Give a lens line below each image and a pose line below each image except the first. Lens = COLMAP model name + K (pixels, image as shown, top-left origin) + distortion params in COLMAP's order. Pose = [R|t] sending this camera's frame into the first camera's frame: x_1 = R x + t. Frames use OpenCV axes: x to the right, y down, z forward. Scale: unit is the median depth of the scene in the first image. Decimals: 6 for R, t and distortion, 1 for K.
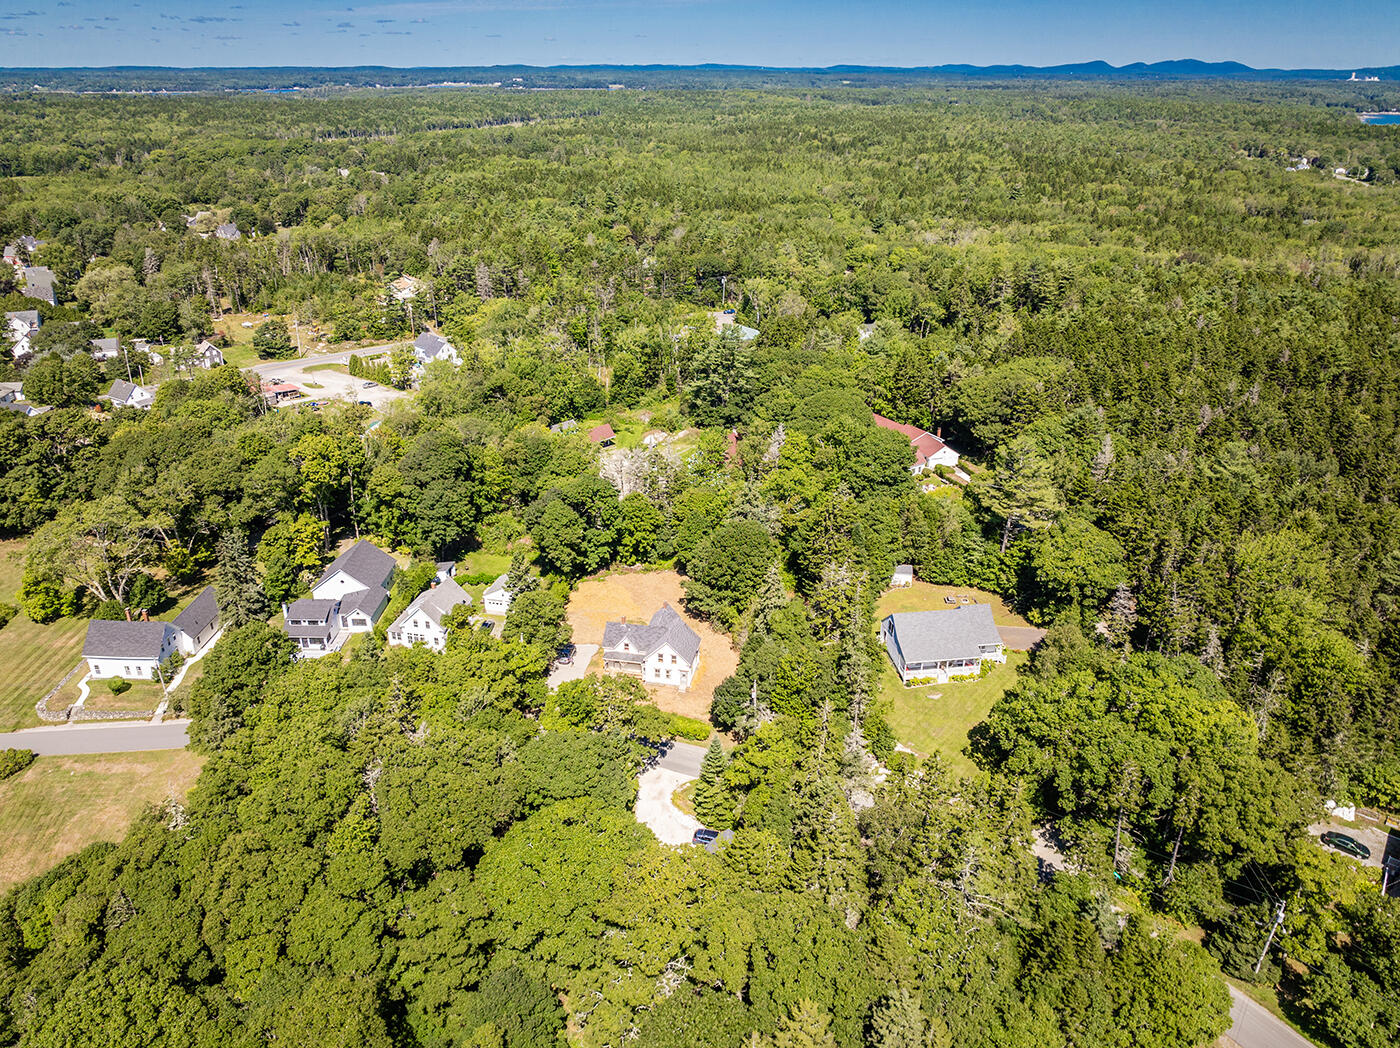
lens RADIAL K [[983.0, 0, 700.0], [0, 983.0, 524.0], [0, 0, 1]] dist [-0.020745, 0.002647]
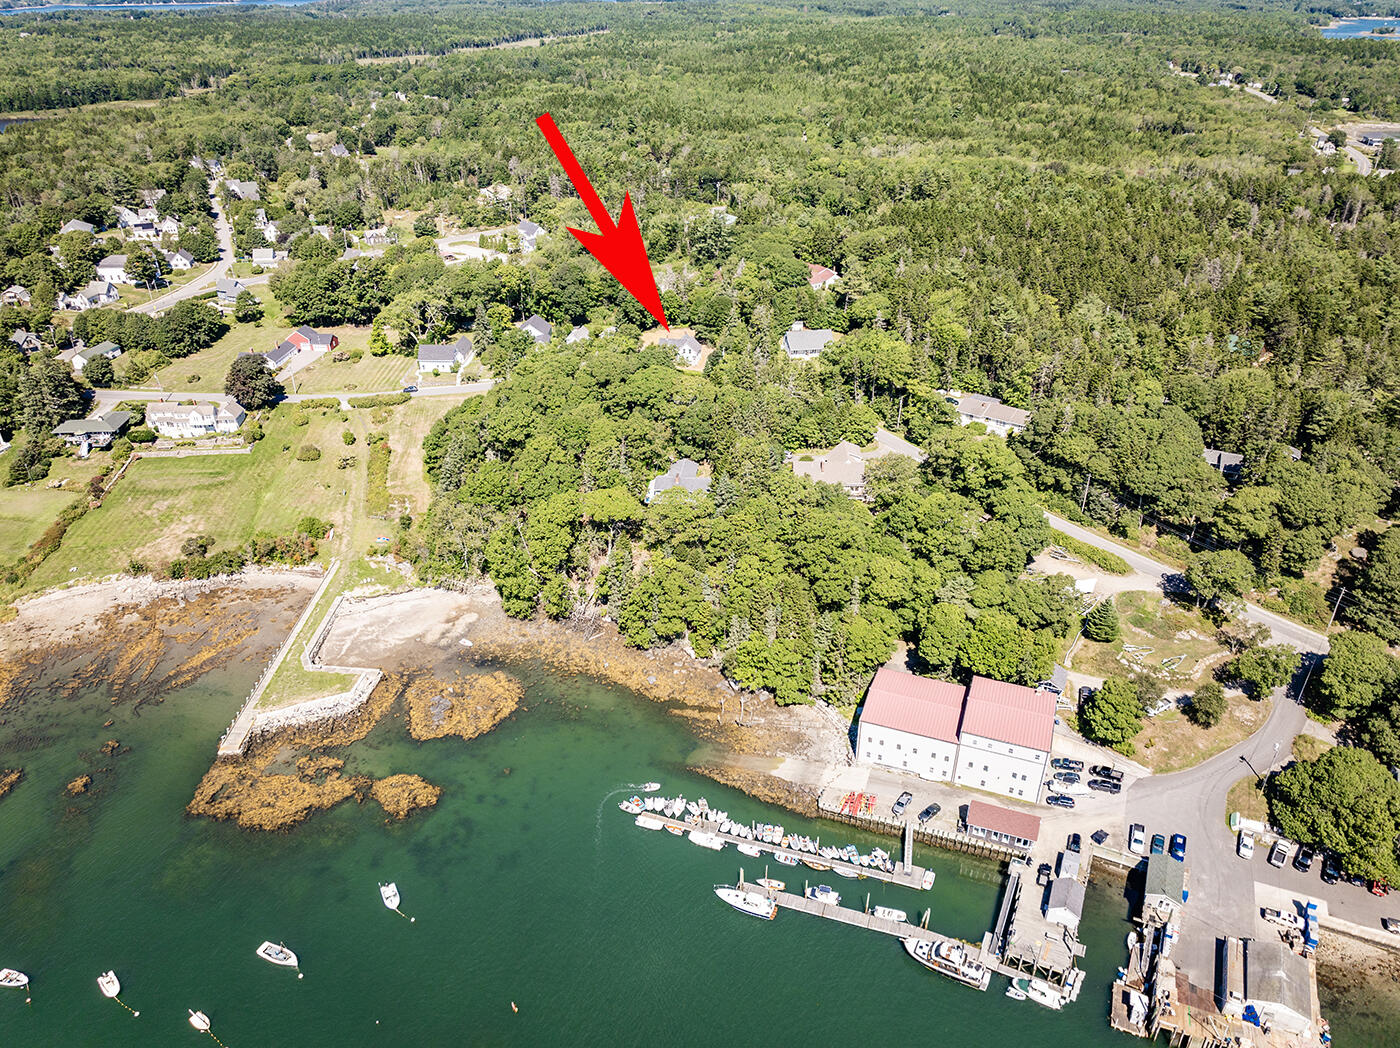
lens RADIAL K [[983.0, 0, 700.0], [0, 983.0, 524.0], [0, 0, 1]] dist [-0.020745, 0.002647]
pose [[0.999966, -0.006247, -0.005452, 0.002523], [0.006689, 0.996329, 0.085341, 0.124958], [0.004898, -0.085374, 0.996337, -0.478078]]
